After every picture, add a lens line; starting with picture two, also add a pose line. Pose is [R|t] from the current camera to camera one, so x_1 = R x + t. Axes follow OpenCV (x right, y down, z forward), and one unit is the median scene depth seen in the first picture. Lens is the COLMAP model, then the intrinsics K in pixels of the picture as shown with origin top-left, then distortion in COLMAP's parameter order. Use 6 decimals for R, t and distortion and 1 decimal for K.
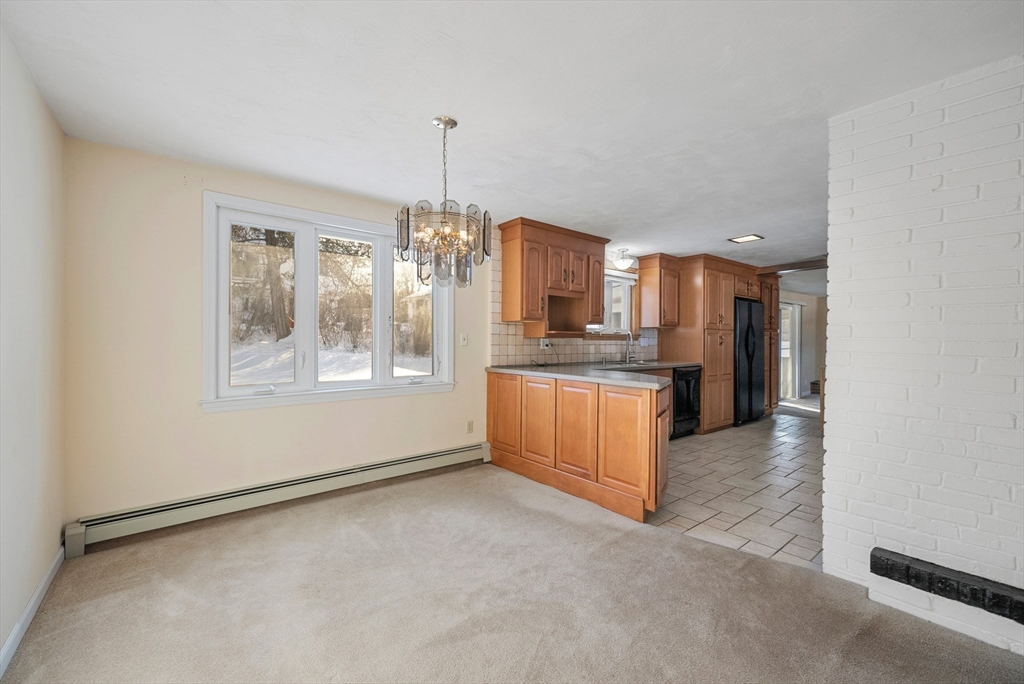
lens RADIAL K [[417.7, 0, 510.9], [0, 417.7, 344.6], [0, 0, 1]] dist [0.004710, 0.000490]
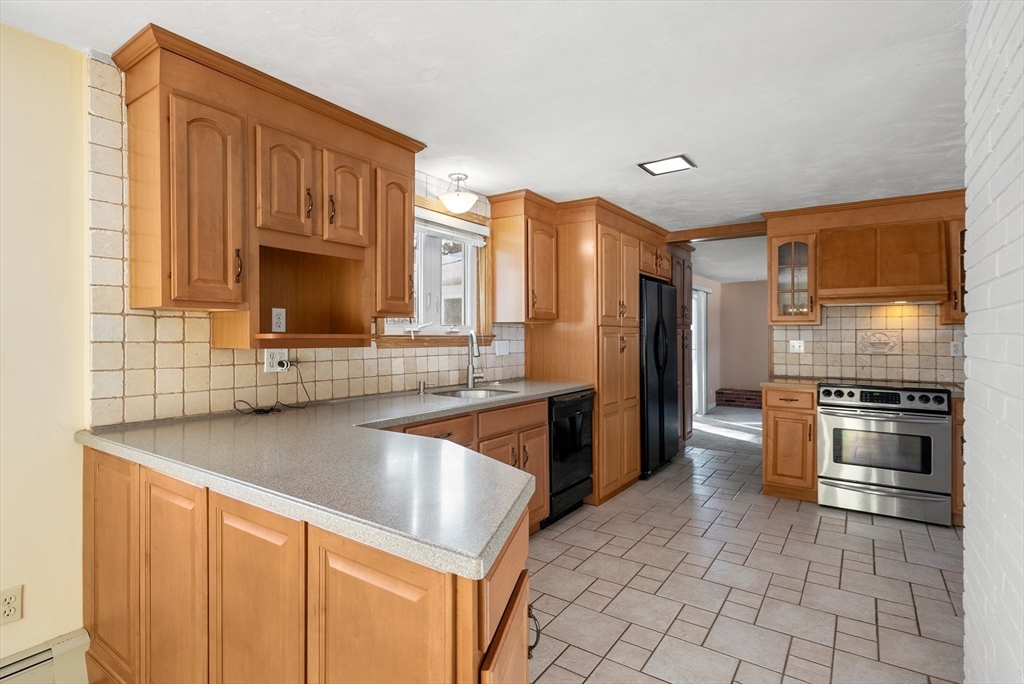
lens RADIAL K [[512.2, 0, 513.2], [0, 512.2, 332.1], [0, 0, 1]] dist [-0.000102, 0.000083]
pose [[0.957645, -0.003057, 0.287936, 0.162470], [0.007410, 0.999874, -0.014030, -0.022017], [-0.287857, 0.015570, 0.957547, 0.397968]]
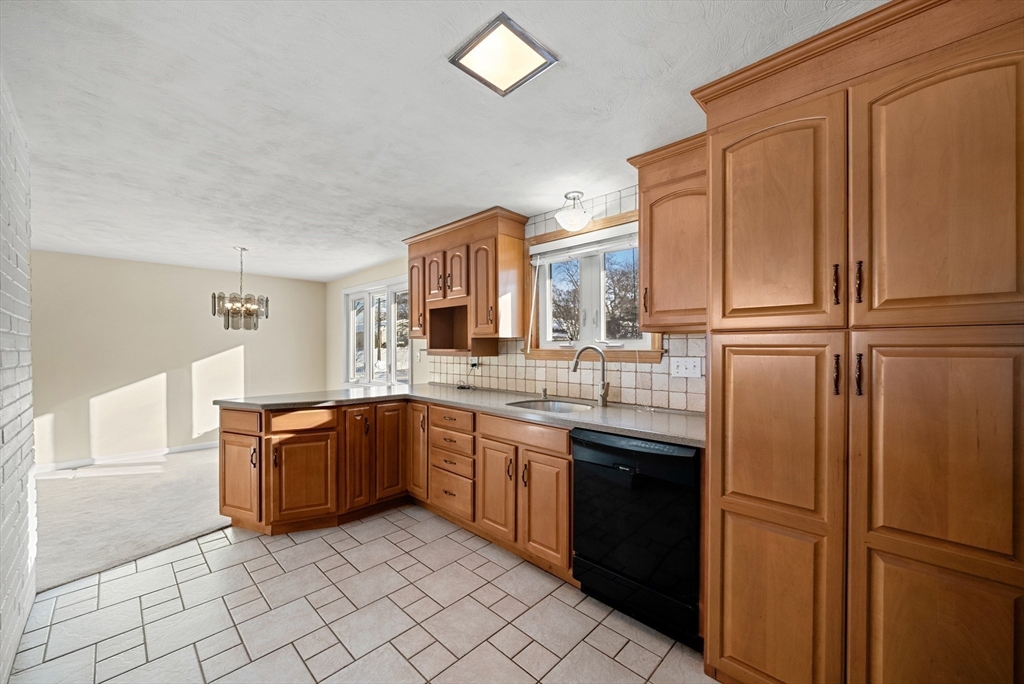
lens RADIAL K [[385.5, 0, 507.3], [0, 385.5, 350.2], [0, 0, 1]] dist [-0.001264, -0.000012]
pose [[0.114651, -0.006238, -0.993386, 0.845881], [-0.016588, 0.999829, -0.008193, -0.021669], [0.993267, 0.017418, 0.114528, 0.953542]]
